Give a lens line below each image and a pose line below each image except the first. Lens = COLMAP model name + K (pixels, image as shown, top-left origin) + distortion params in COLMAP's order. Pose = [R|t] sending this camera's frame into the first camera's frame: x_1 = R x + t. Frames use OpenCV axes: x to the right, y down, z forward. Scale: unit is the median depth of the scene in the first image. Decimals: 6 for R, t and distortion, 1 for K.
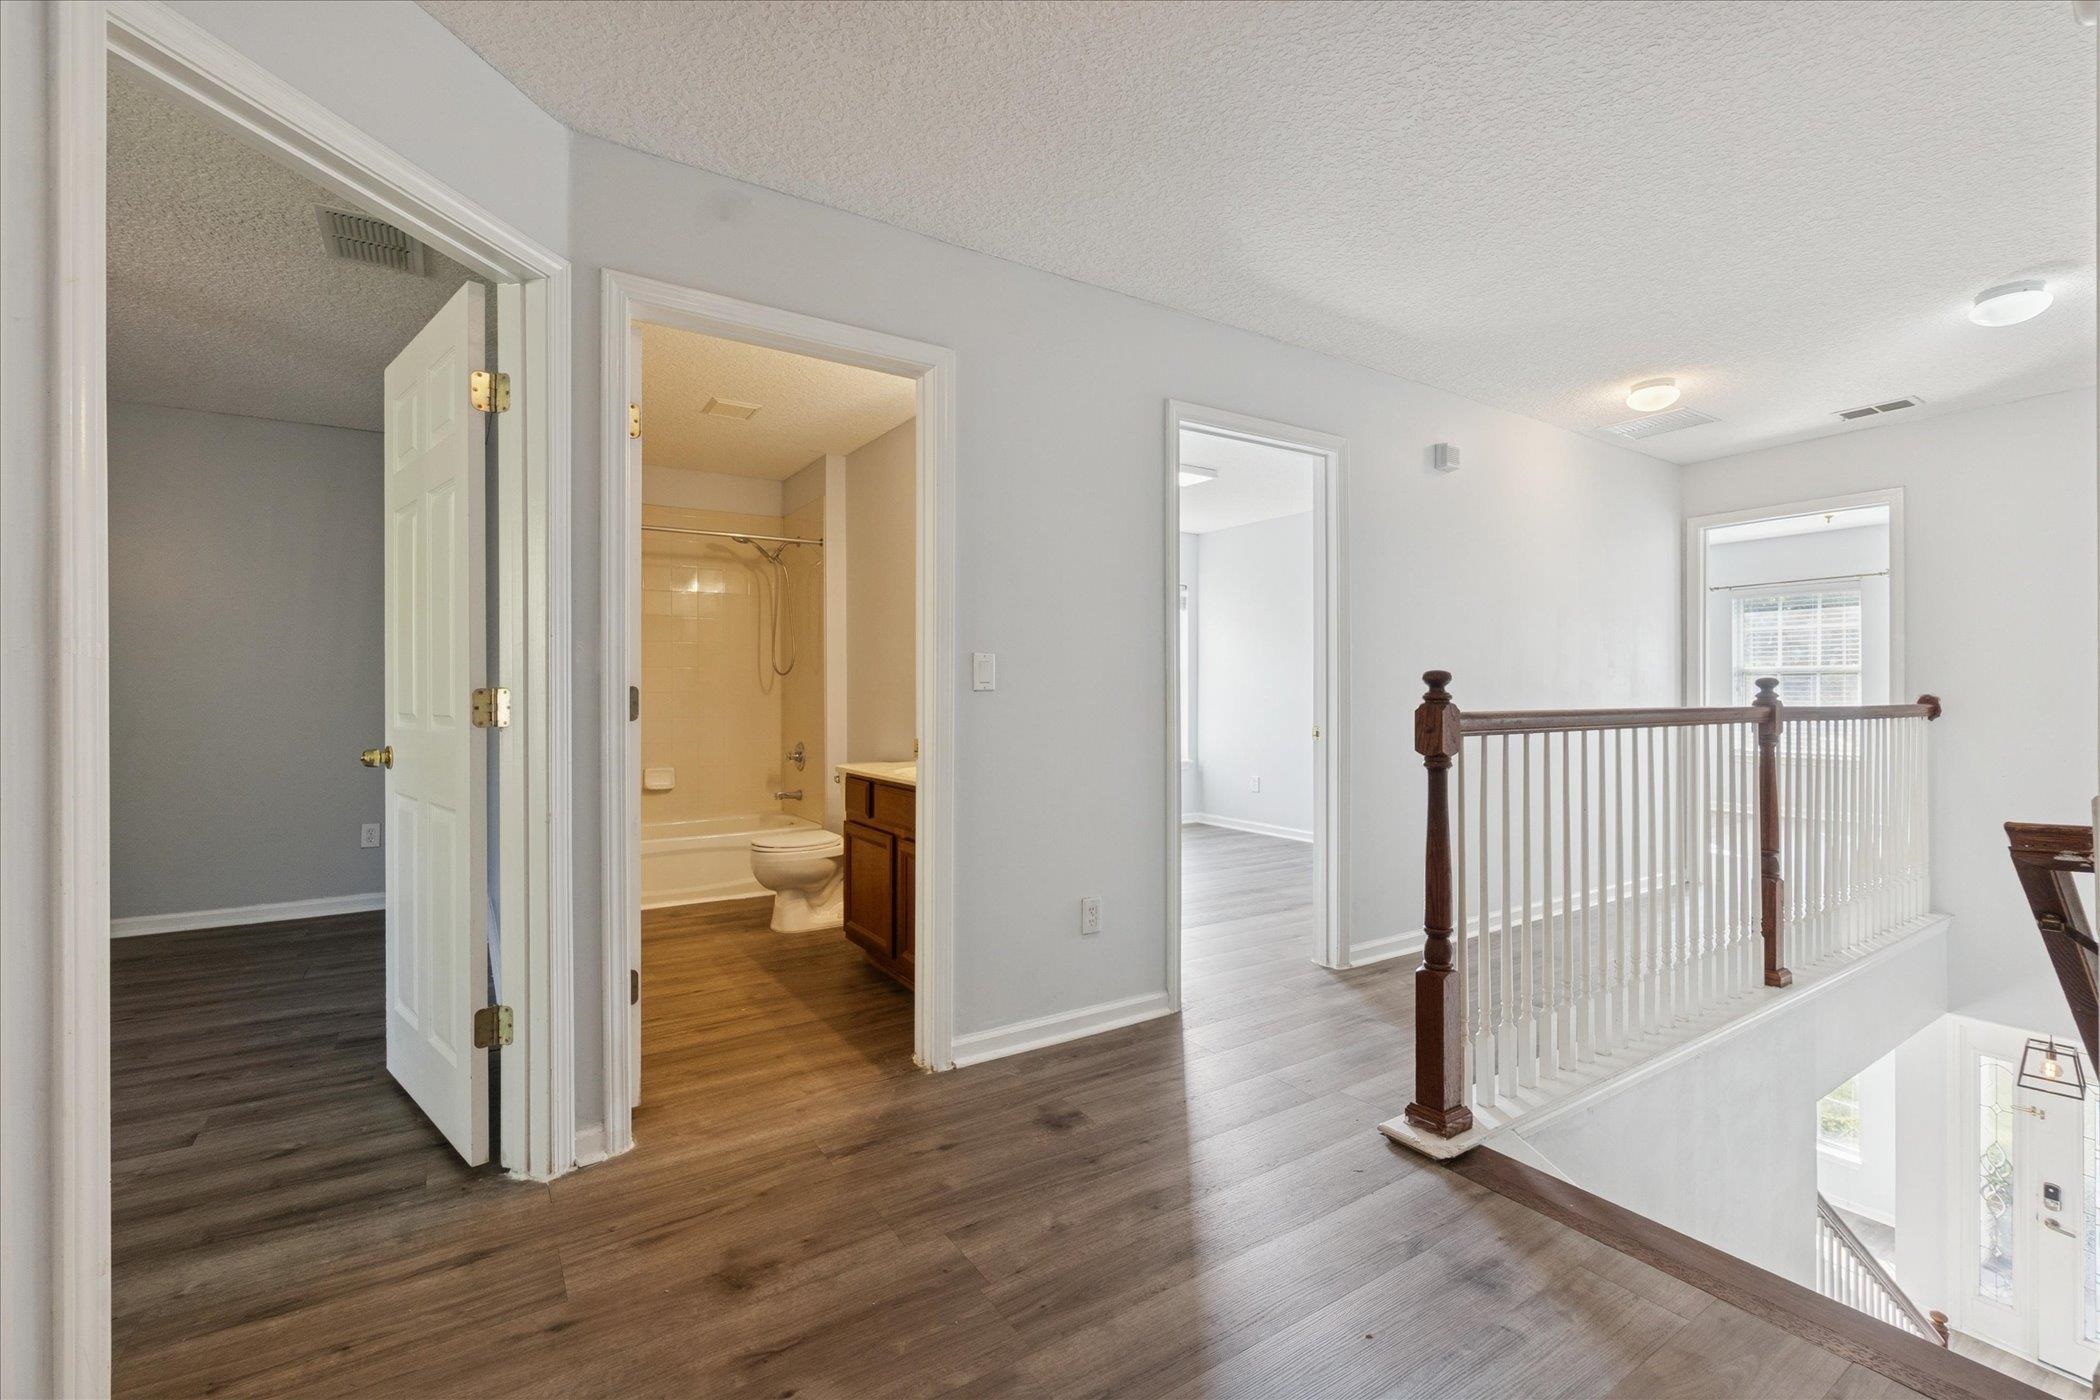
lens RADIAL K [[920.6, 0, 1050.0], [0, 920.6, 700.0], [0, 0, 1]] dist [-0.001684, -0.000115]
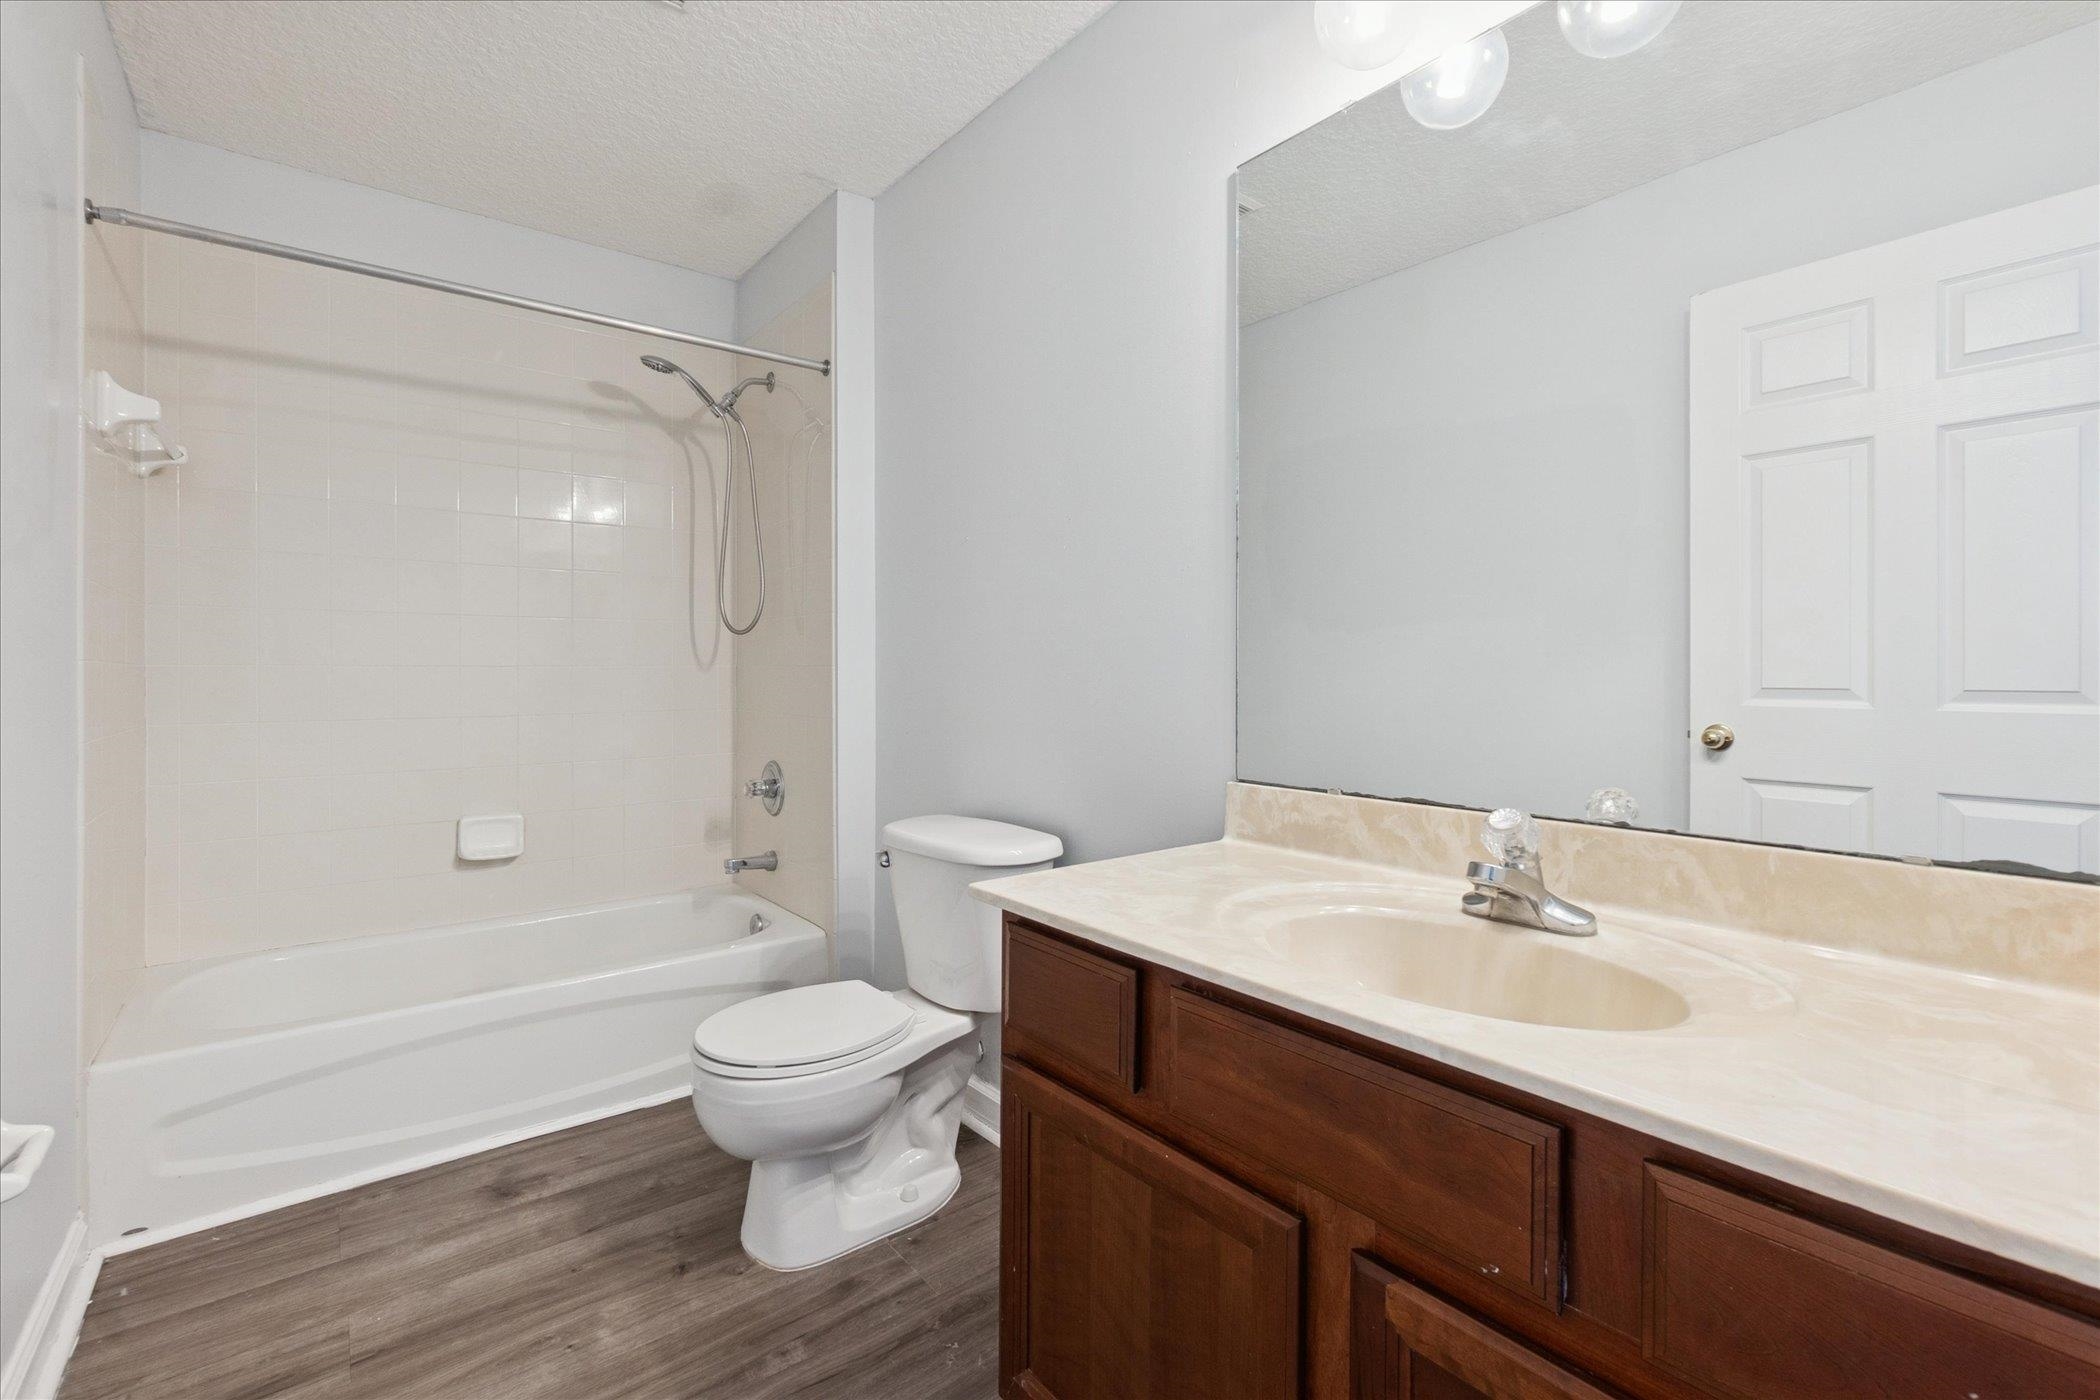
lens RADIAL K [[920.4, 0, 1043.3], [0, 920.4, 674.2], [0, 0, 1]] dist [-0.002467, -0.000431]
pose [[0.996227, 0.003820, 0.086706, -0.167048], [-0.003591, 0.999990, -0.002796, -0.003352], [-0.086715, 0.002474, 0.996230, 0.472679]]
